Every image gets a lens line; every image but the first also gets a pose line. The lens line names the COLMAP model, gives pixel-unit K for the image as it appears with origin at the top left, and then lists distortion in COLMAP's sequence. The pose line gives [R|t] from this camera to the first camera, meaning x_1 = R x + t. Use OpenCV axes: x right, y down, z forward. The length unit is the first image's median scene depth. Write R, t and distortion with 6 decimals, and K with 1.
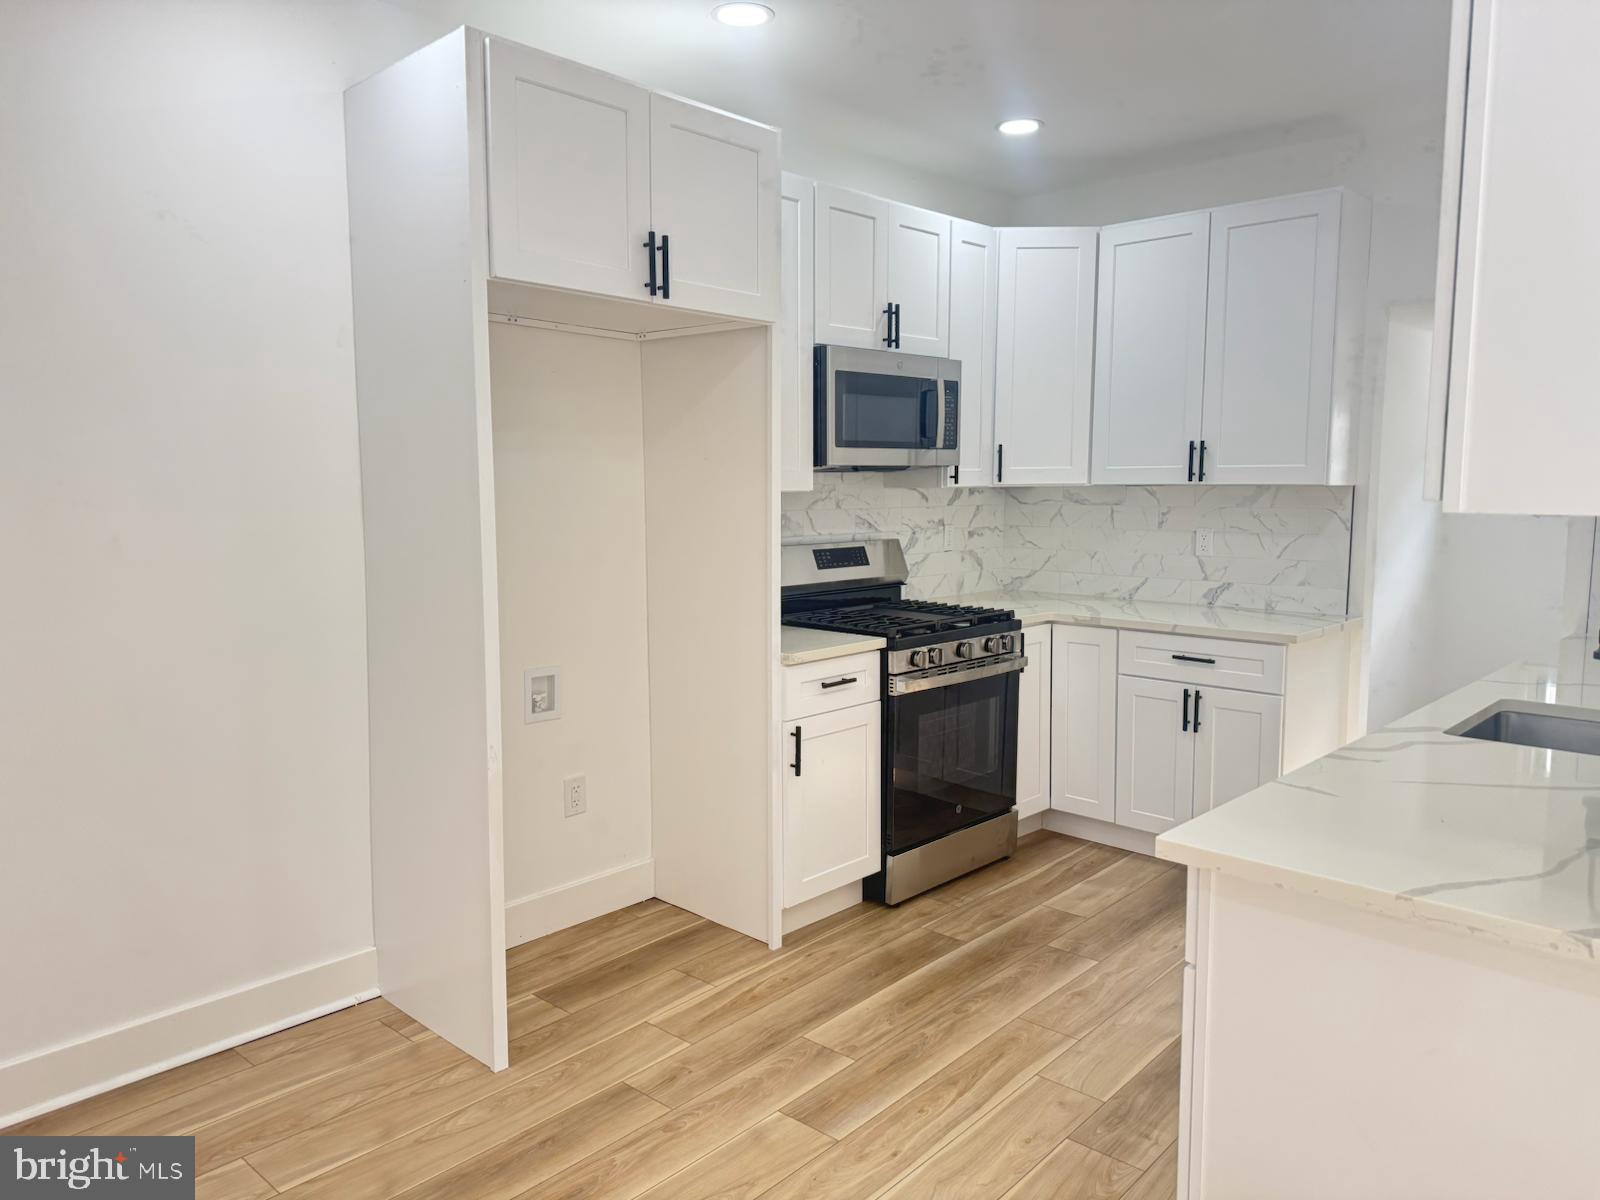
lens RADIAL K [[1121.0, 0, 807.6], [0, 1121.0, 607.8], [0, 0, 1]] dist [0.088554, -0.082747]
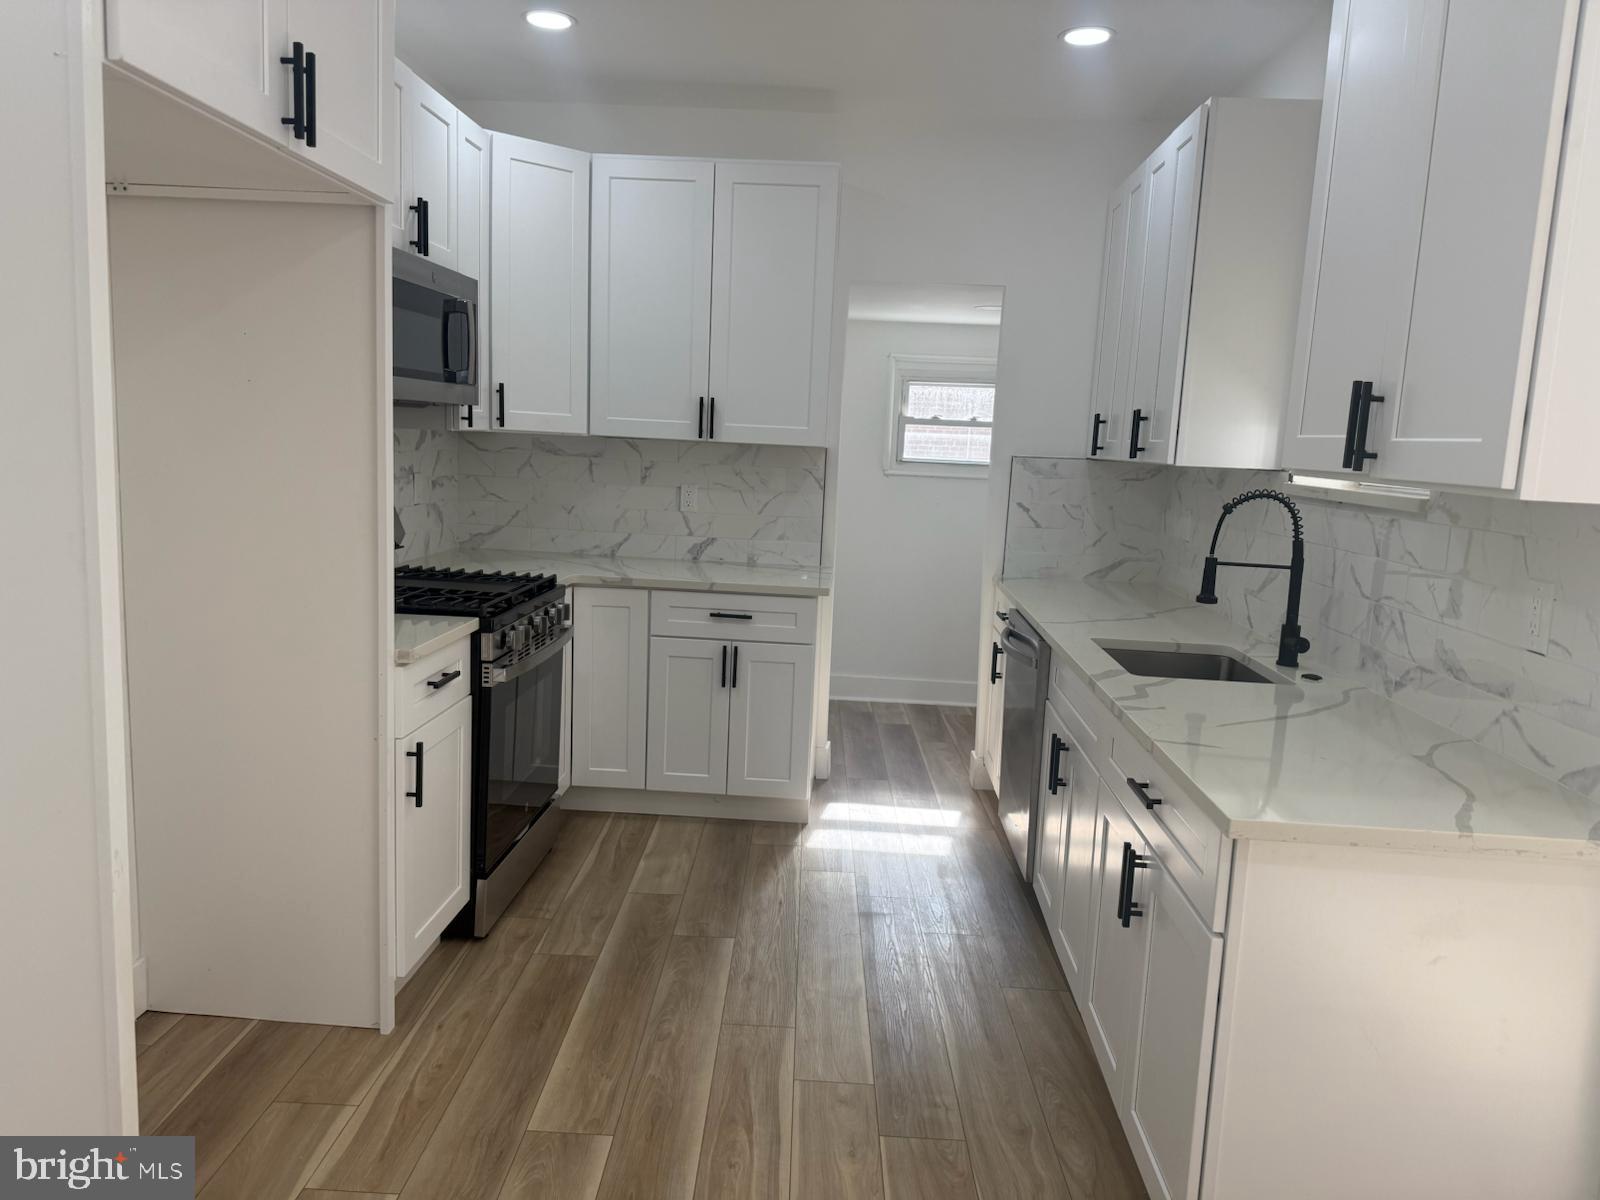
lens RADIAL K [[1121.0, 0, 786.9], [0, 1121.0, 598.3], [0, 0, 1]] dist [0.088554, -0.082747]
pose [[0.766428, -0.057947, 0.639711, -0.265904], [0.029193, 0.998036, 0.055430, -0.024814], [-0.641666, -0.023808, 0.766614, 0.209920]]
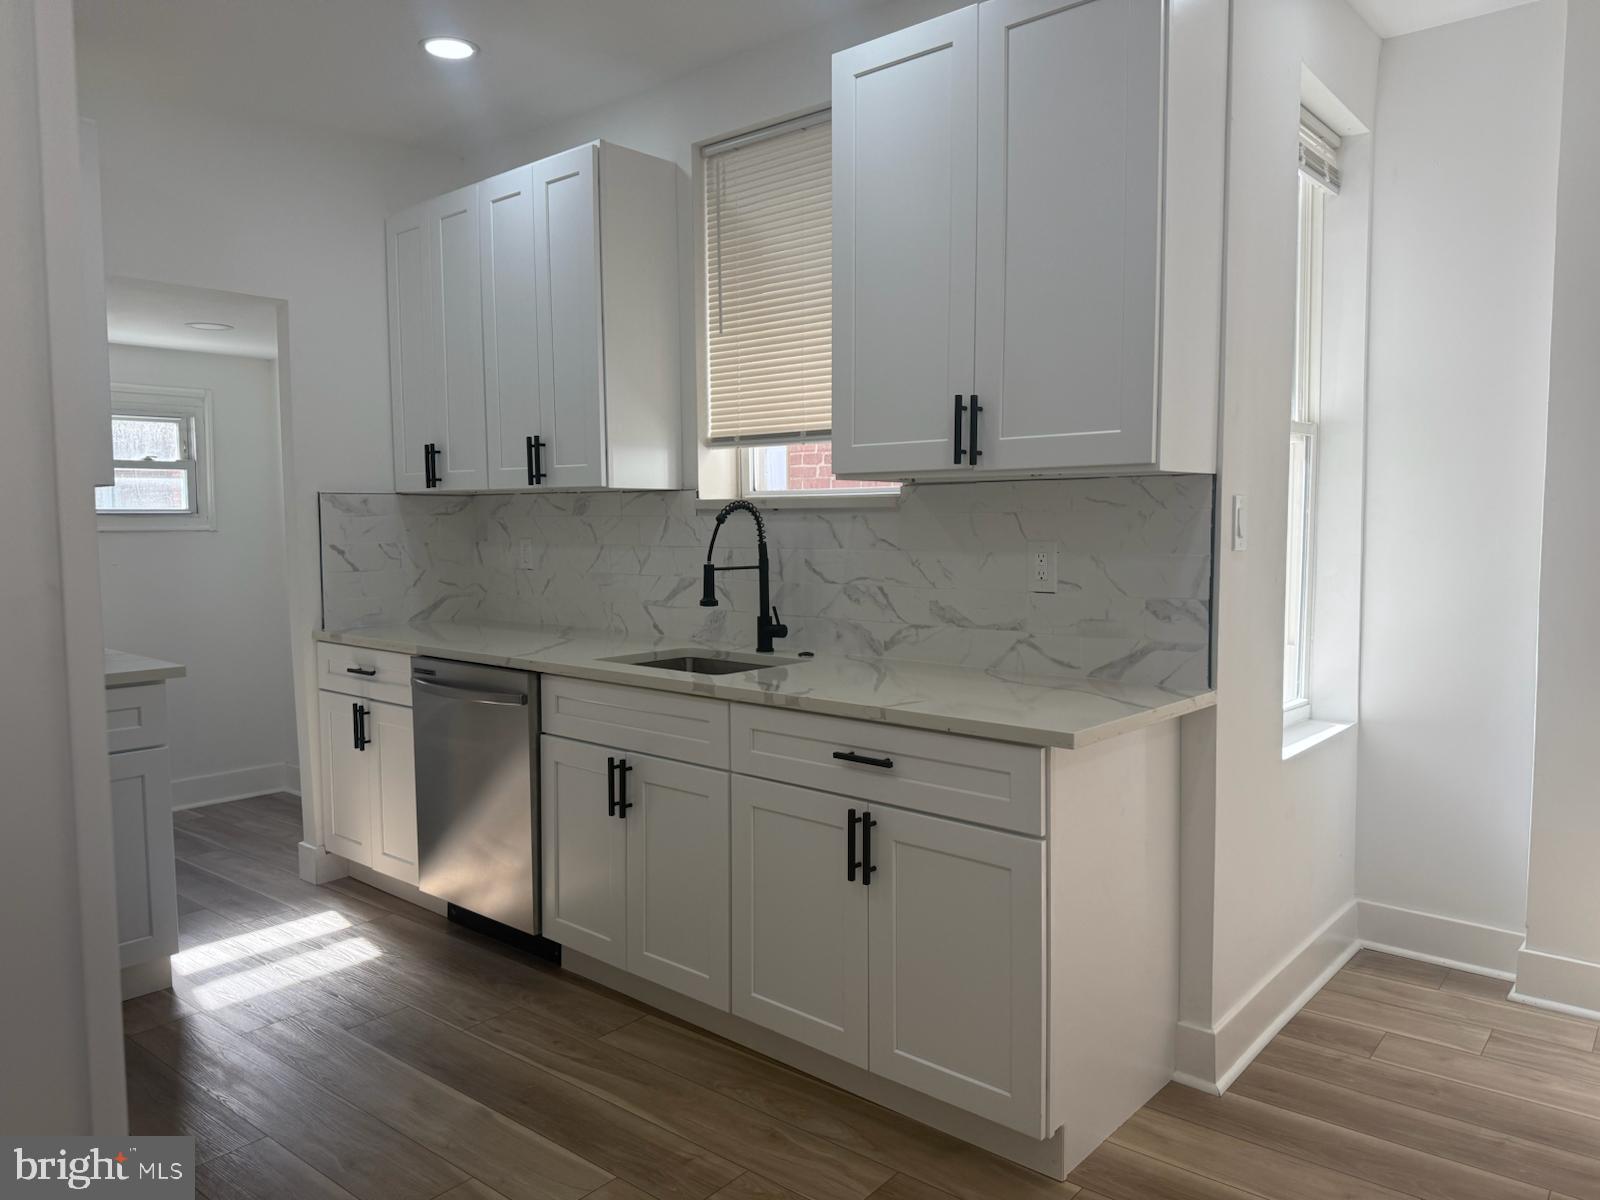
lens RADIAL K [[1121.0, 0, 788.3], [0, 1121.0, 599.3], [0, 0, 1]] dist [0.088554, -0.082747]
pose [[-0.042004, -0.070786, 0.996607, -0.383133], [0.120287, 0.989873, 0.075378, -0.031202], [-0.991850, 0.123045, -0.033064, 0.573934]]
